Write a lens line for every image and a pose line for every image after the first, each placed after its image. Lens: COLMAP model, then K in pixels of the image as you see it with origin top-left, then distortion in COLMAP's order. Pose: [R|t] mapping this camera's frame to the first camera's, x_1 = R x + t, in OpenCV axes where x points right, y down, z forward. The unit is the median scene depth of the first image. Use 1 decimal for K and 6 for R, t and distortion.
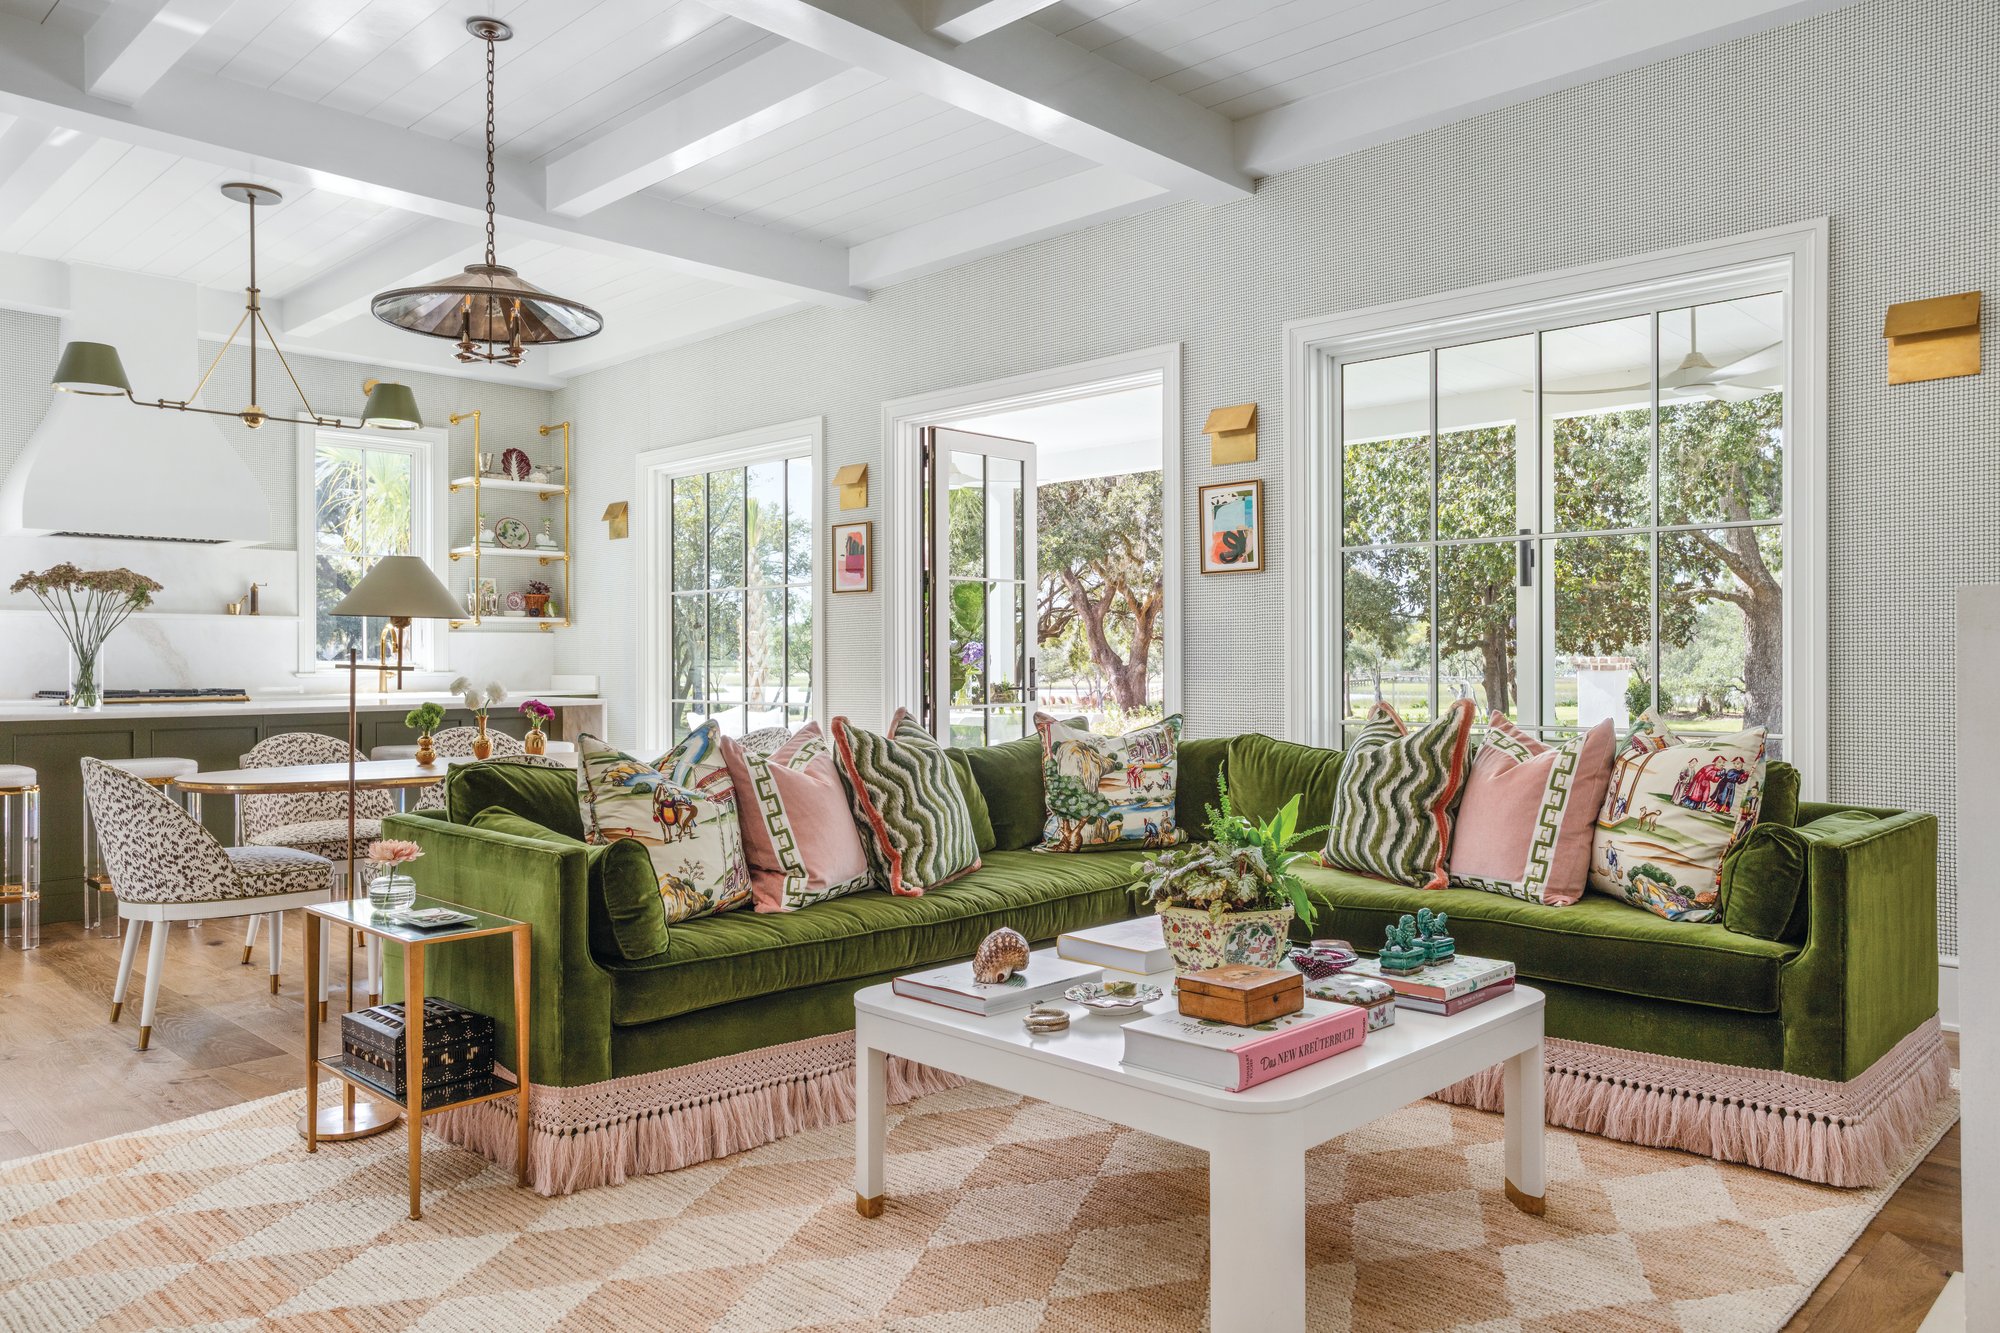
lens RADIAL K [[1394.8, 0, 999.1], [0, 1394.8, 662.6], [0, 0, 1]] dist [-0.000172, 0.000407]
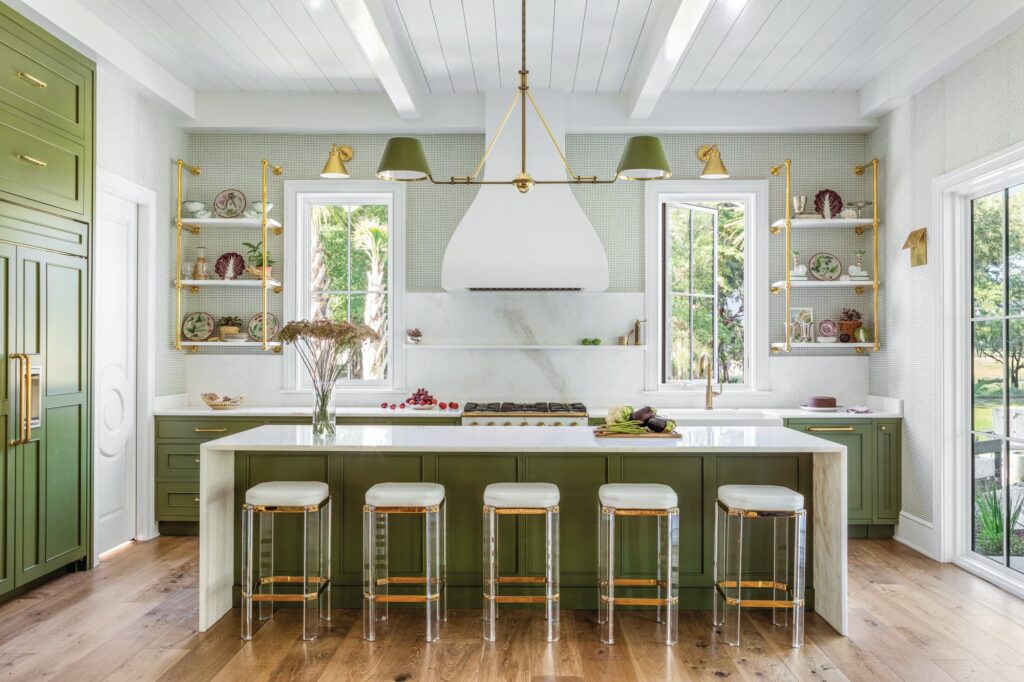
lens RADIAL K [[880.5, 0, 511.8], [0, 880.5, 344.0], [0, 0, 1]] dist [-0.001697, -0.002798]
pose [[0.677850, 0.000344, -0.735200, -0.006007], [-0.003997, 0.999987, -0.003217, -0.028524], [0.735189, 0.005119, 0.677843, 0.348639]]
